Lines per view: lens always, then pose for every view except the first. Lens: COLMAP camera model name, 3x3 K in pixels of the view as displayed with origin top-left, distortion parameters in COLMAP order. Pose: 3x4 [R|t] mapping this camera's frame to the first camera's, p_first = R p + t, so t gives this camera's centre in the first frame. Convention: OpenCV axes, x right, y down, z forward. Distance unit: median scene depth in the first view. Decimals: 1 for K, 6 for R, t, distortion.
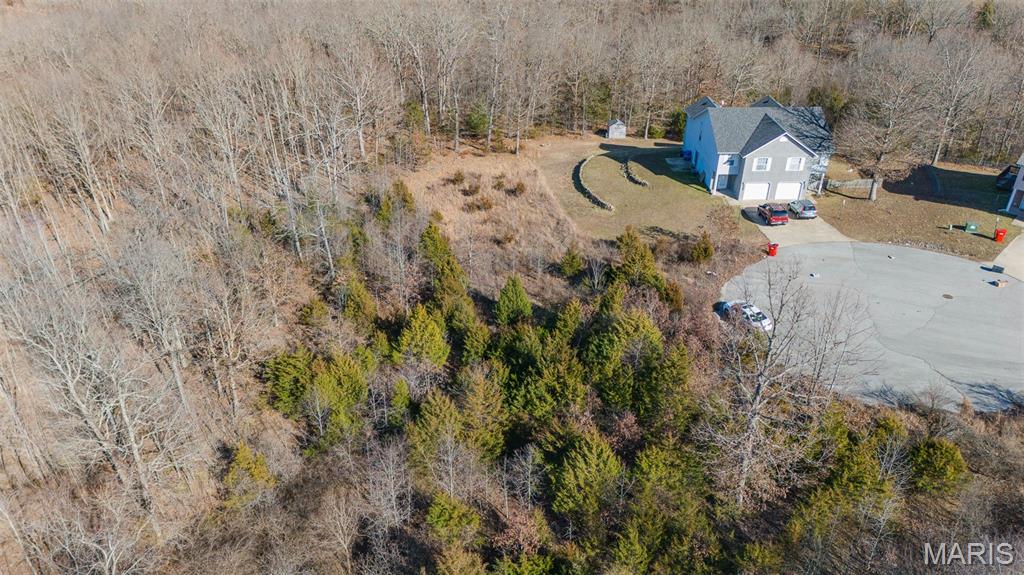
lens RADIAL K [[746.6, 0, 508.1], [0, 746.6, 283.0], [0, 0, 1]] dist [0.064596, -0.058916]
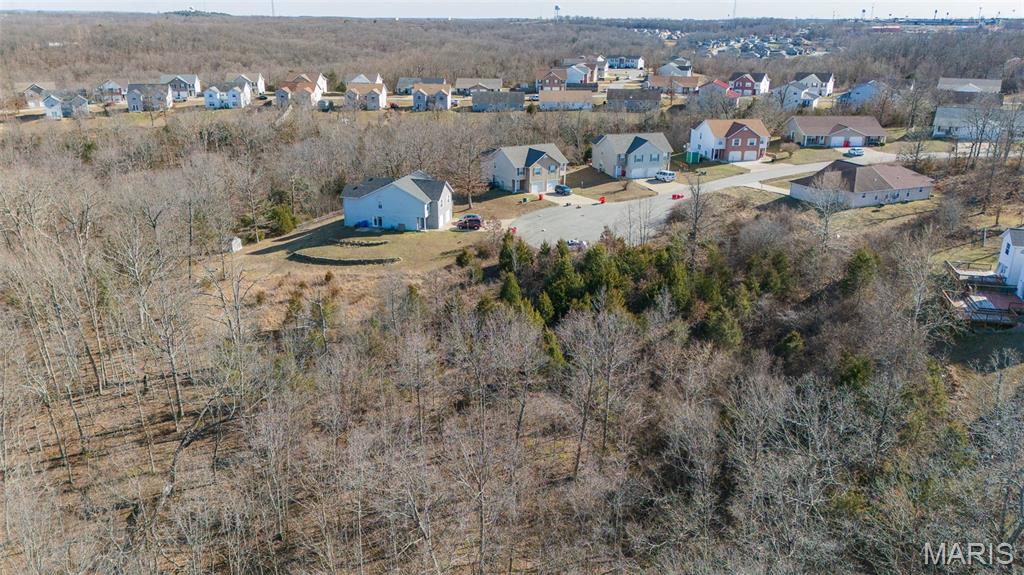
lens RADIAL K [[746.6, 0, 512.0], [0, 746.6, 287.0], [0, 0, 1]] dist [0.064596, -0.058916]
pose [[0.264520, -0.323389, 0.908542, -1.138996], [0.465615, 0.867846, 0.173341, -0.203639], [-0.844531, 0.377178, 0.380137, 0.300205]]
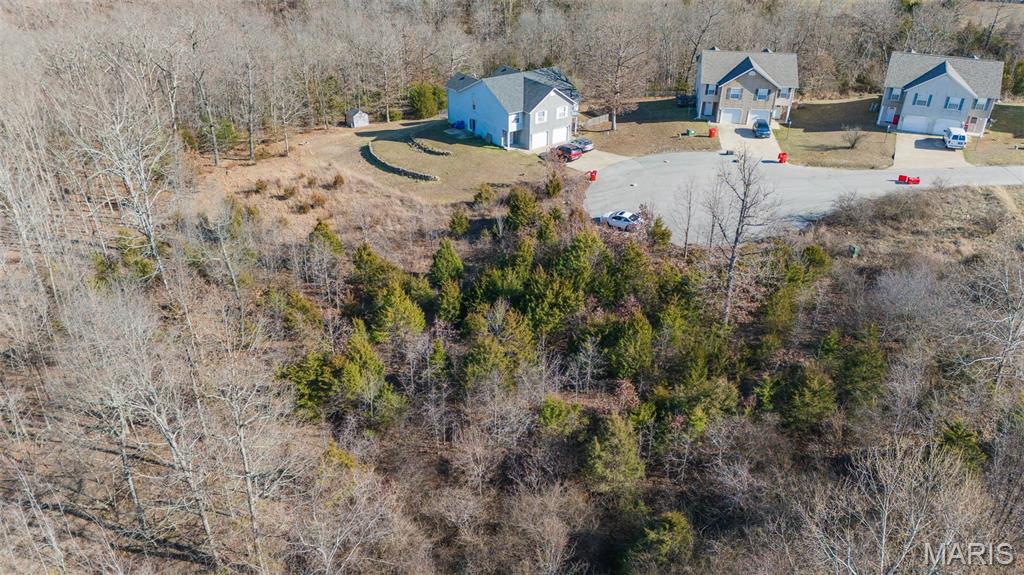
lens RADIAL K [[746.6, 0, 514.5], [0, 746.6, 291.4], [0, 0, 1]] dist [0.064596, -0.058916]
pose [[0.816194, -0.283228, 0.503597, -0.388211], [0.276816, 0.956751, 0.089442, -0.005063], [-0.507149, 0.066402, 0.859297, -0.018870]]
